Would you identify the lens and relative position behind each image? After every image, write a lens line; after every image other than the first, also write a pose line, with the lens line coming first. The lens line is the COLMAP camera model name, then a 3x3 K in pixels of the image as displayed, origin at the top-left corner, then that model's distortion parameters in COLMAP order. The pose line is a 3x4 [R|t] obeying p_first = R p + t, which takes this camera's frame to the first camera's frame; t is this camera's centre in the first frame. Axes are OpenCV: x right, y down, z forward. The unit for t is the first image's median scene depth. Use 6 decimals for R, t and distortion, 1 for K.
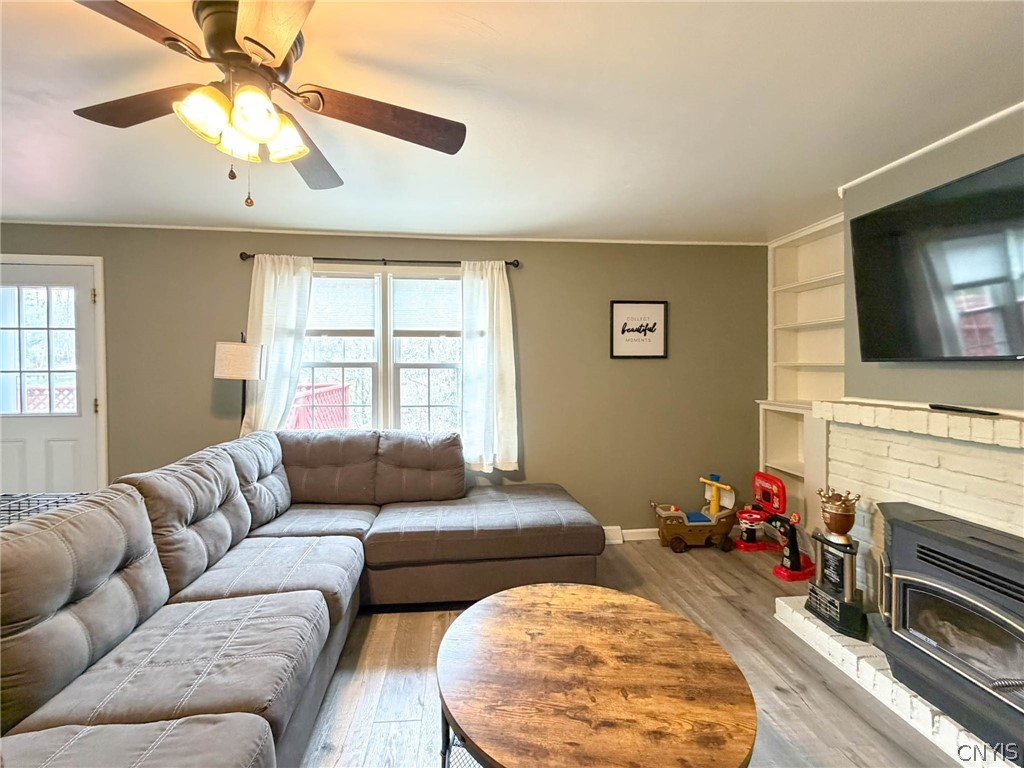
lens RADIAL K [[425.7, 0, 507.4], [0, 425.7, 374.5], [0, 0, 1]] dist [0.003165, 0.000487]
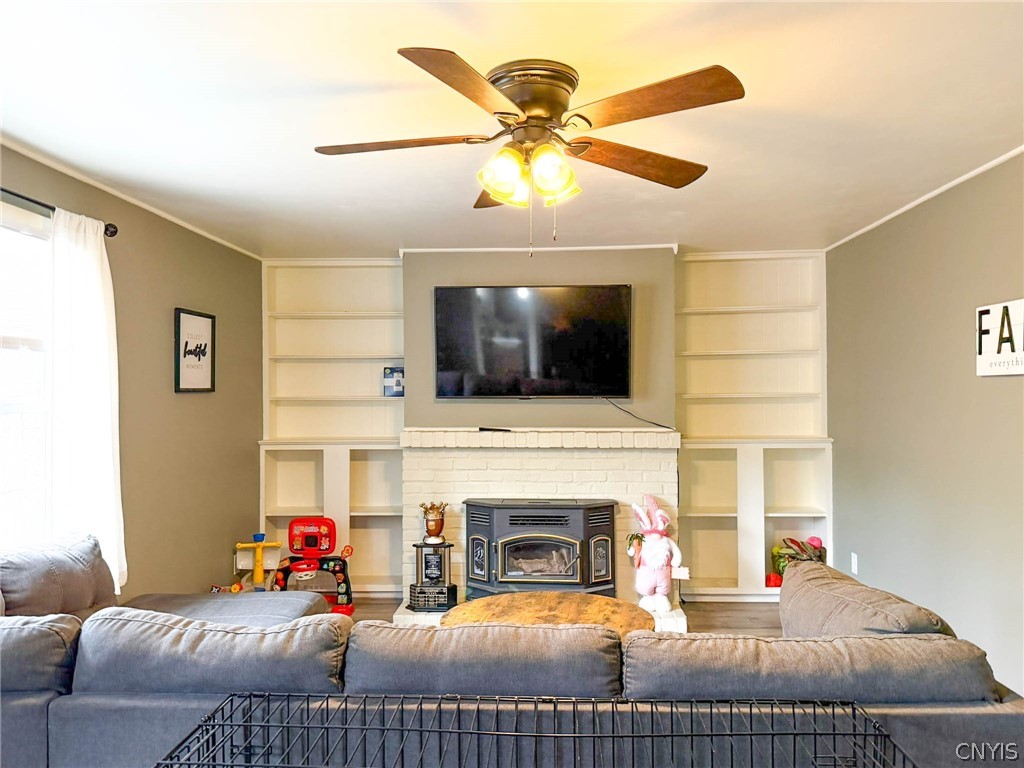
lens RADIAL K [[765.4, 0, 510.7], [0, 765.4, 386.1], [0, 0, 1]] dist [0.098068, 0.000841]
pose [[0.137278, 0.006778, 0.990509, -1.282020], [0.019938, 0.999755, -0.009605, -0.035584], [-0.990332, 0.021068, 0.137109, 0.422631]]
